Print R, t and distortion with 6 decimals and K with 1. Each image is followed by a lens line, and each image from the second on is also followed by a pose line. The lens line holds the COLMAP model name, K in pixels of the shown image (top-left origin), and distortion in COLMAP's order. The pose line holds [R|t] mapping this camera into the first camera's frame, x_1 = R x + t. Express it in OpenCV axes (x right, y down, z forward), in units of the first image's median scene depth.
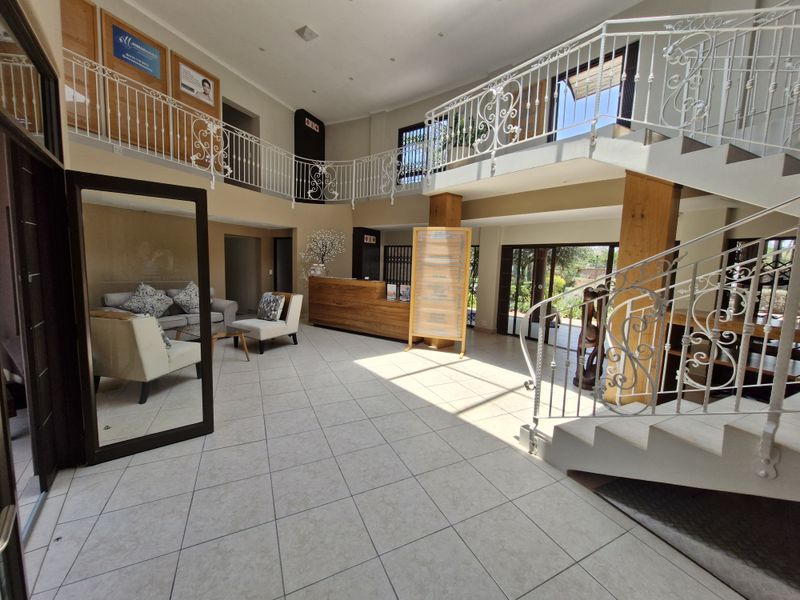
lens RADIAL K [[313.9, 0, 401.0], [0, 313.9, 294.5], [0, 0, 1]] dist [0.011454, -0.005645]
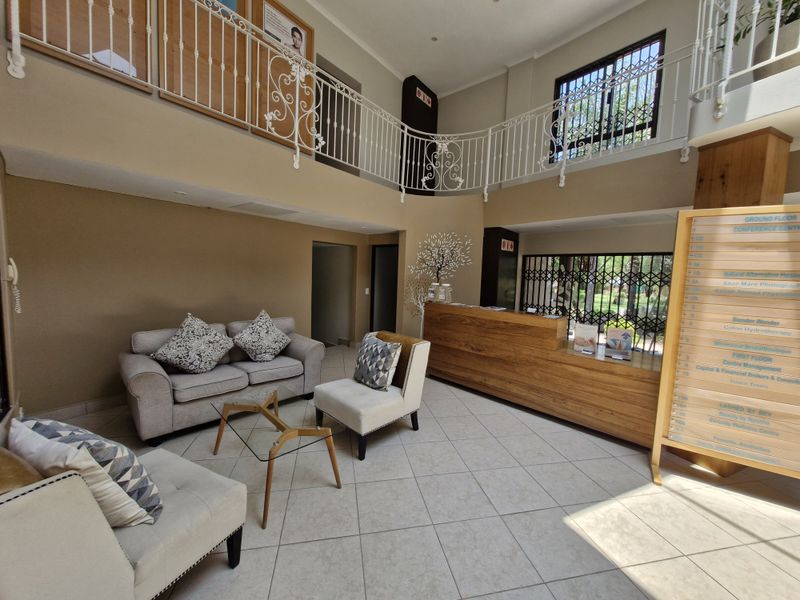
lens RADIAL K [[313.9, 0, 401.0], [0, 313.9, 294.5], [0, 0, 1]] dist [0.011454, -0.005645]
pose [[0.969044, 0.020291, -0.246053, -0.191232], [-0.028940, 0.999082, -0.031589, -0.053393], [0.245186, 0.037732, 0.968741, 0.371533]]
